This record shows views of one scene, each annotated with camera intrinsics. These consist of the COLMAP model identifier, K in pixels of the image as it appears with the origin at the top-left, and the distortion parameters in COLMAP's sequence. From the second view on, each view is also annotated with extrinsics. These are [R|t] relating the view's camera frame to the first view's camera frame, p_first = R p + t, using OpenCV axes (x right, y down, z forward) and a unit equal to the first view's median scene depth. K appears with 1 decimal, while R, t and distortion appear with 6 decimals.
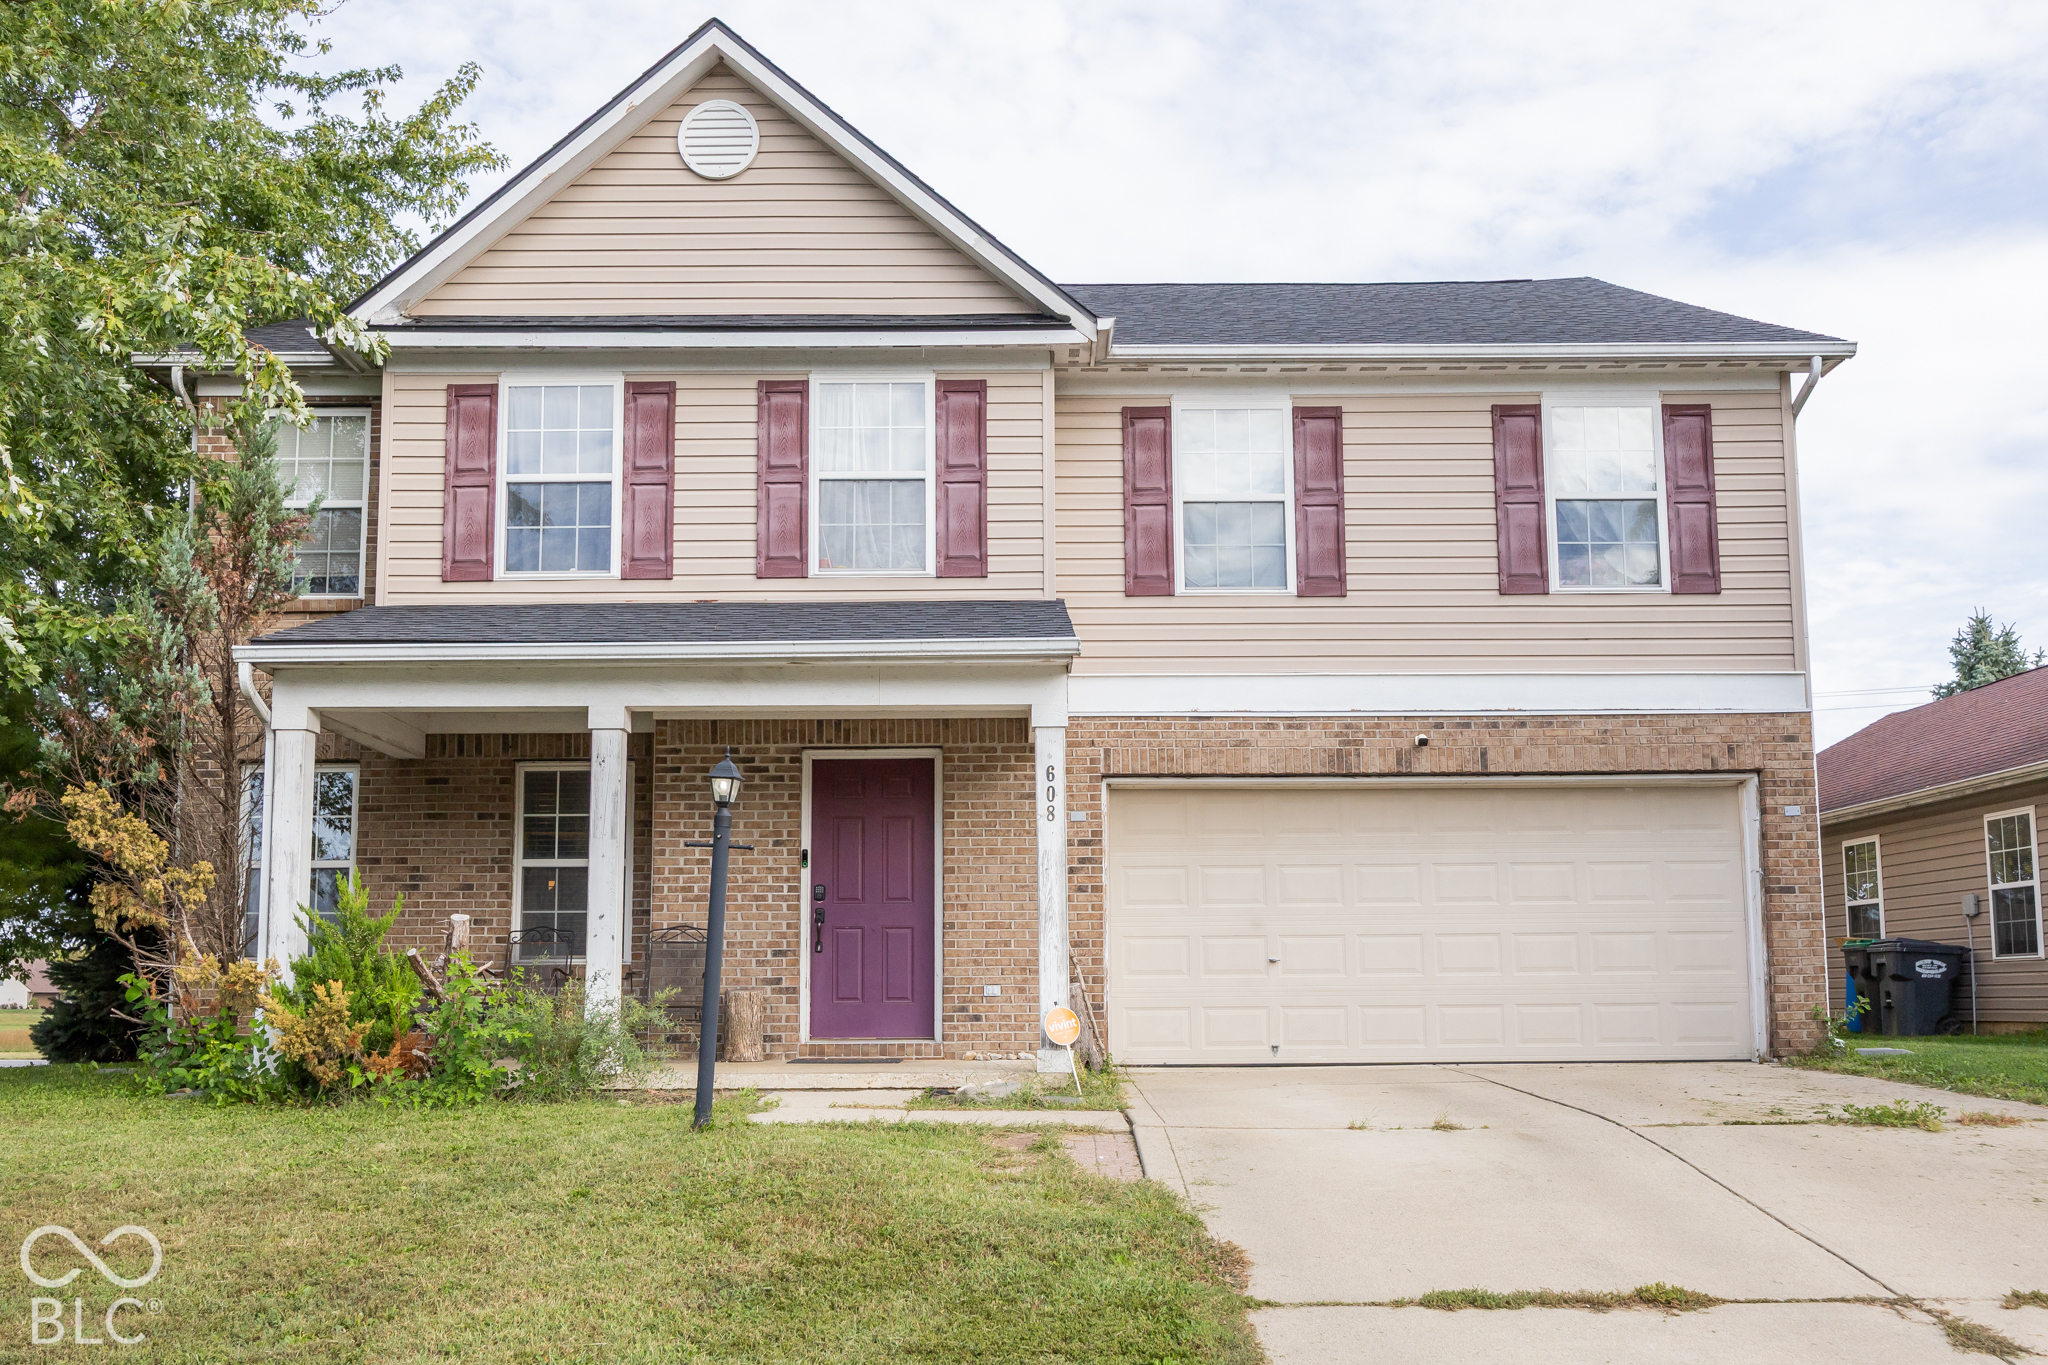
lens RADIAL K [[1747.2, 0, 1026.0], [0, 1747.2, 805.8], [0, 0, 1]] dist [-0.032162, 0.028254]
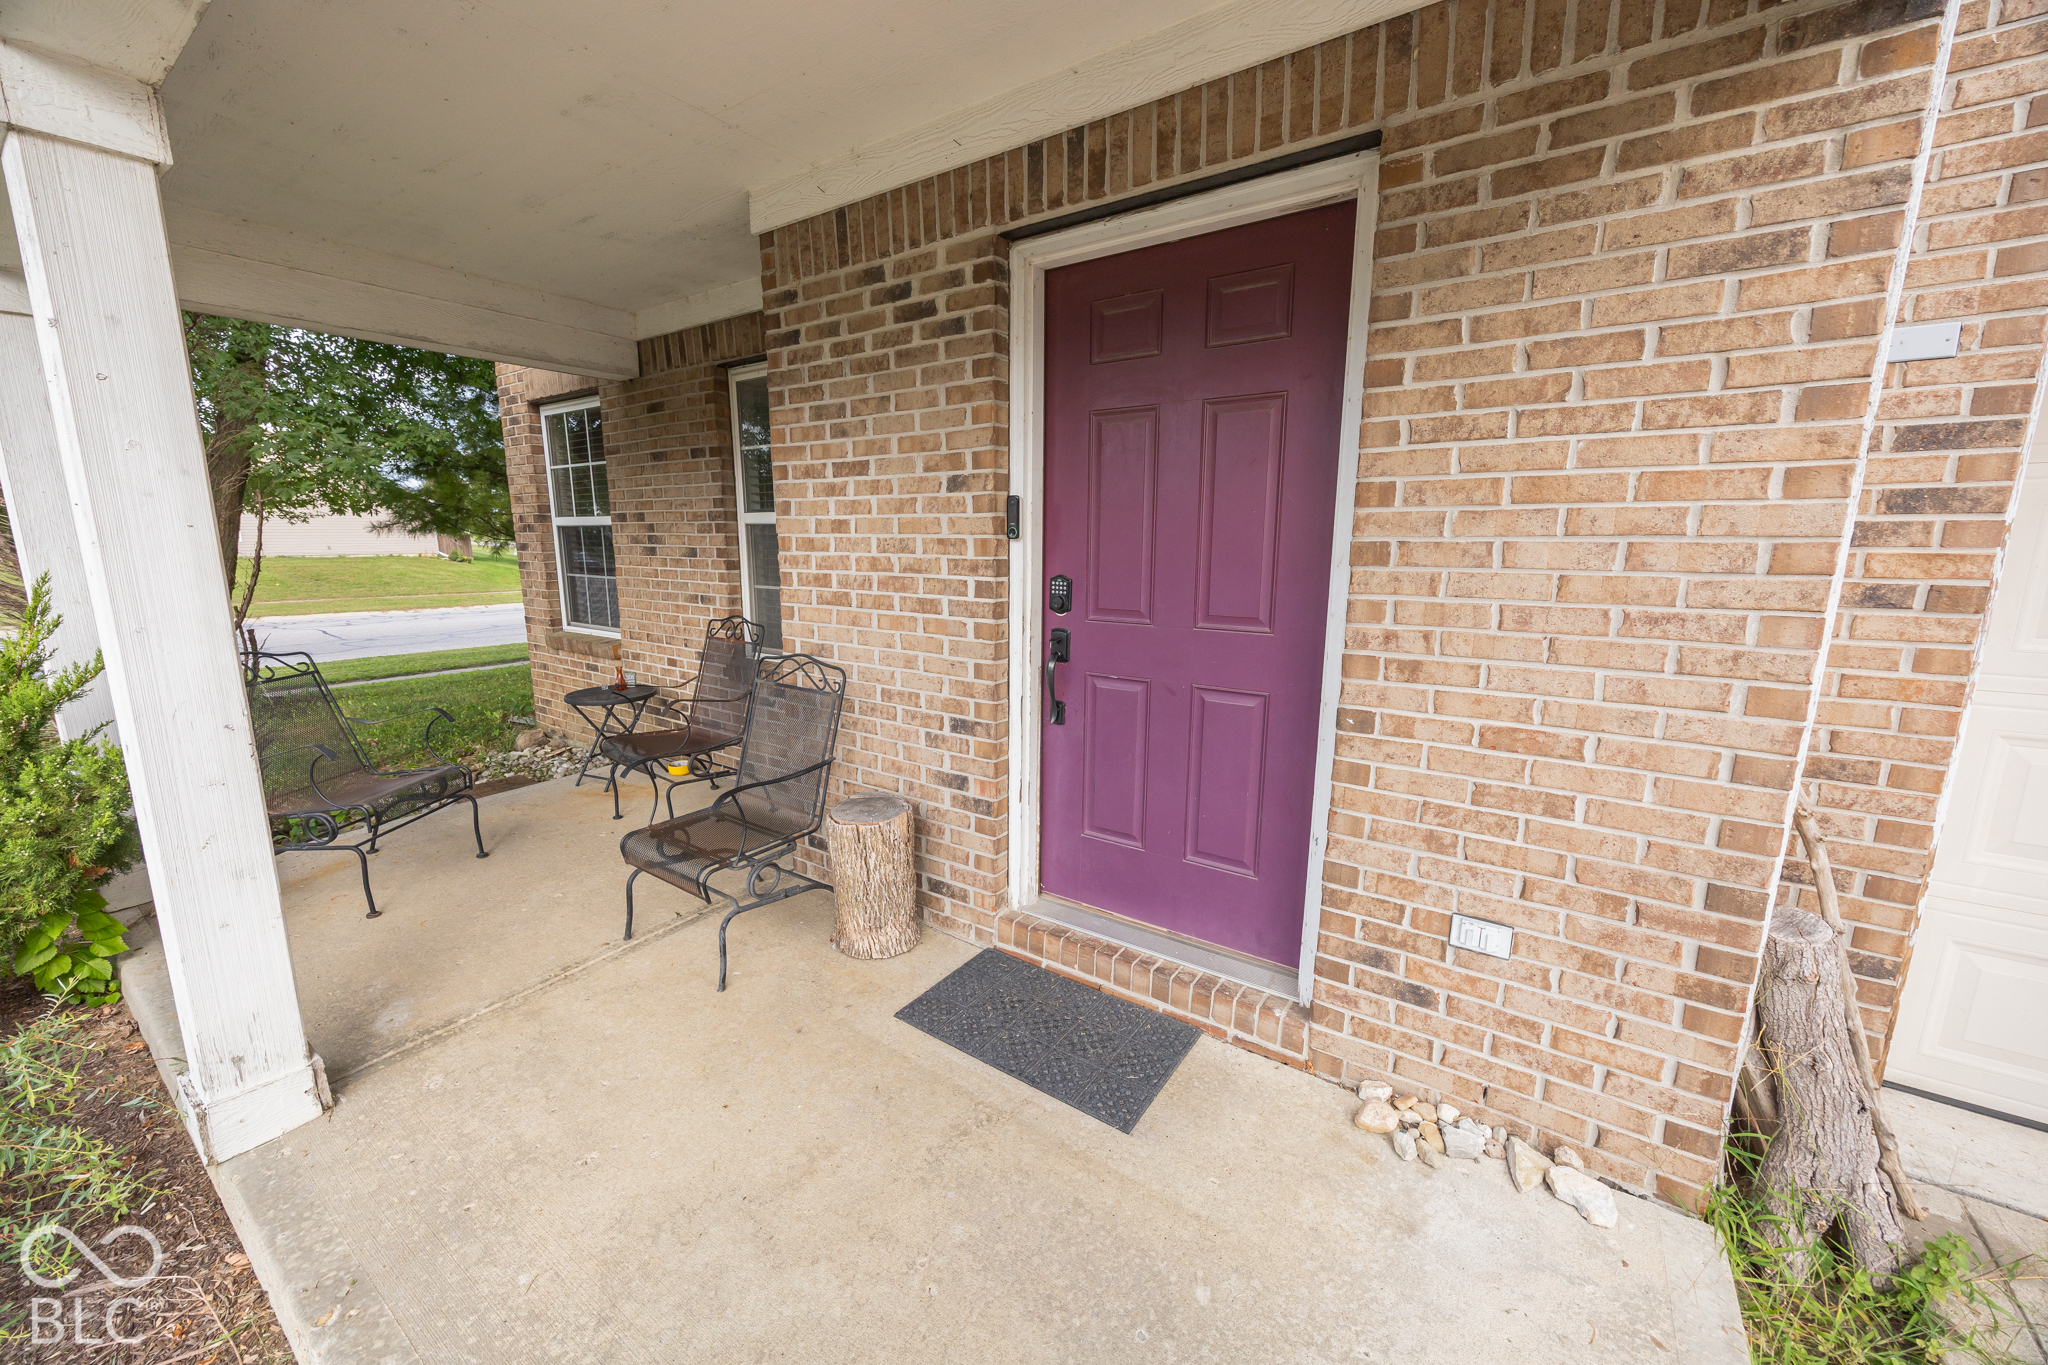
lens RADIAL K [[784.1, 0, 1003.1], [0, 784.1, 681.4], [0, 0, 1]] dist [-0.002077, -0.000027]
pose [[0.814040, 0.112080, -0.569892, -0.013294], [0.062800, 0.958467, 0.278204, 0.014239], [0.577404, -0.262258, 0.773192, 0.802841]]
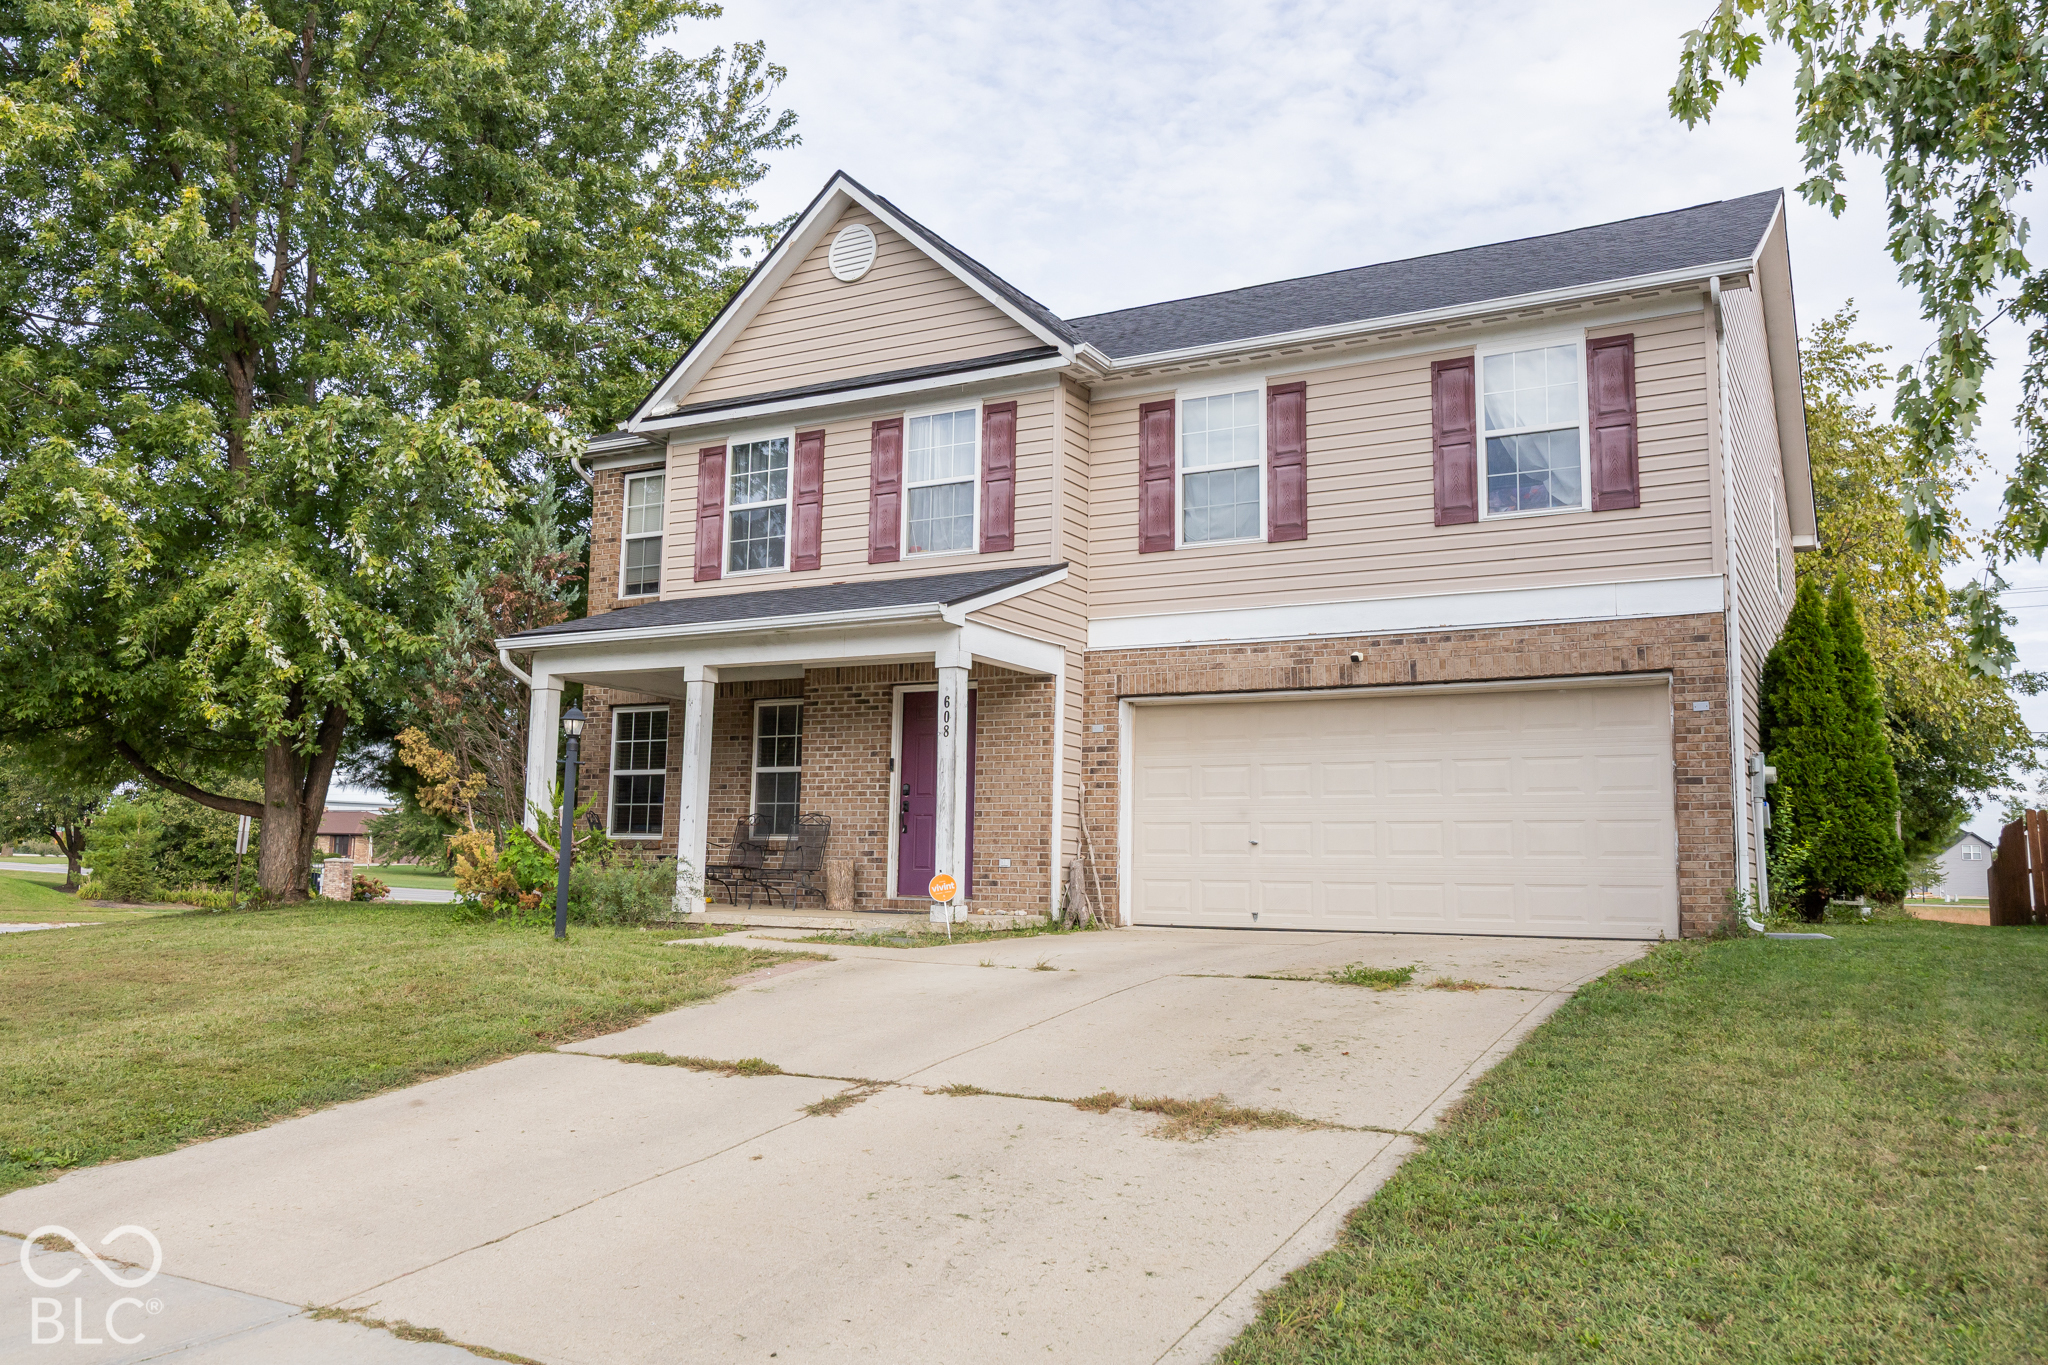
lens RADIAL K [[1528.6, 0, 1028.5], [0, 1528.6, 677.4], [0, 0, 1]] dist [-0.028717, -0.000327]
pose [[0.878908, -0.040735, -0.475249, 0.523298], [0.031214, 0.999123, -0.027910, -0.001872], [0.475969, 0.009696, 0.879409, -0.012829]]
